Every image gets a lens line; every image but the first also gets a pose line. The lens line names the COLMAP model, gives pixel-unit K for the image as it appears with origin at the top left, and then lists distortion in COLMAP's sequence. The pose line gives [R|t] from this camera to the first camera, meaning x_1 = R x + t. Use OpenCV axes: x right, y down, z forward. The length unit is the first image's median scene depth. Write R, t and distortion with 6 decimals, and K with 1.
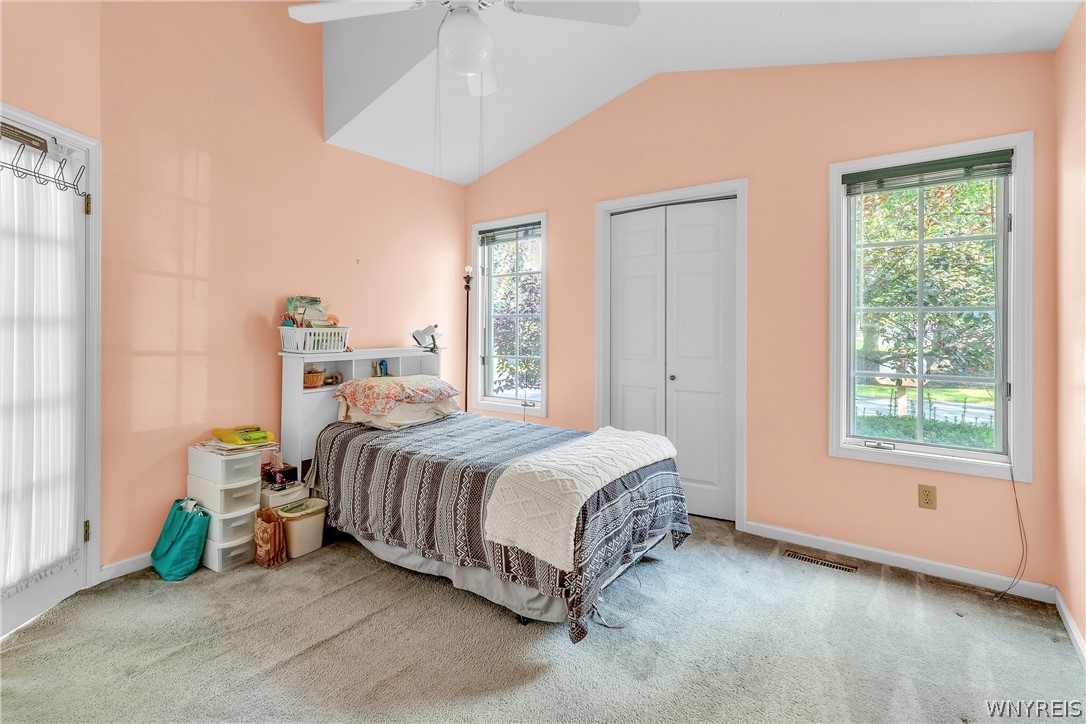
lens RADIAL K [[510.2, 0, 543.0], [0, 510.2, 324.1], [0, 0, 1]] dist [0.000809, 0.000166]
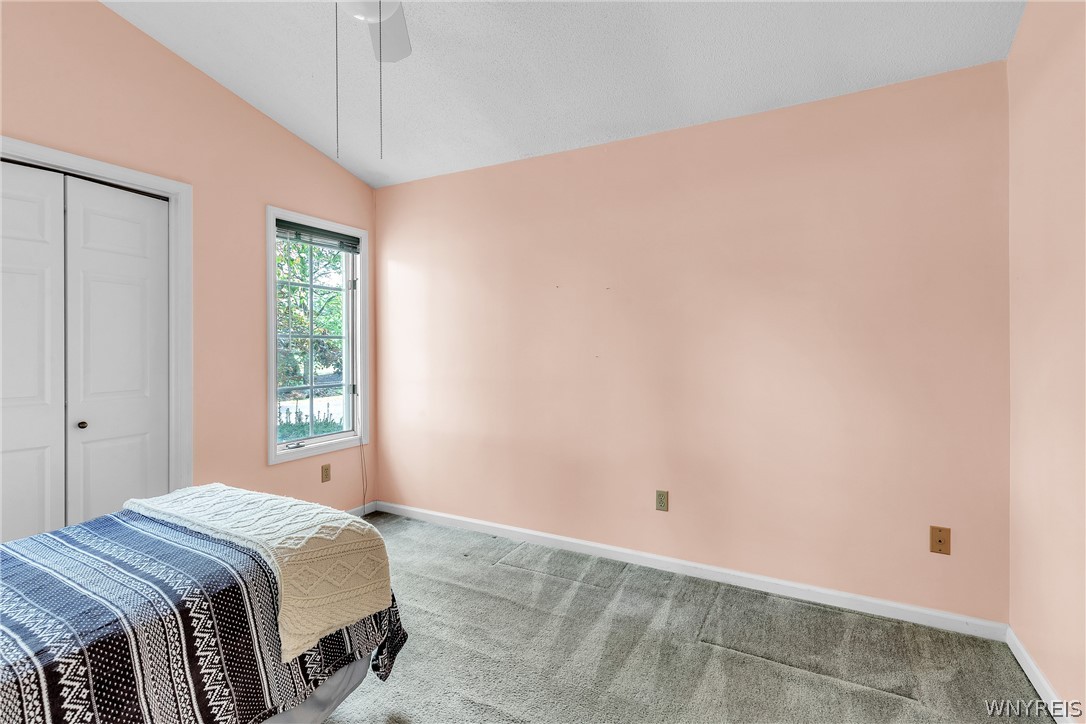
lens RADIAL K [[509.4, 0, 539.2], [0, 509.4, 348.4], [0, 0, 1]] dist [0.001496, -0.000225]
pose [[-0.134964, -0.001216, 0.990850, -0.661763], [0.003399, 0.999993, 0.001690, 0.001233], [-0.990845, 0.003596, -0.134959, 0.593459]]
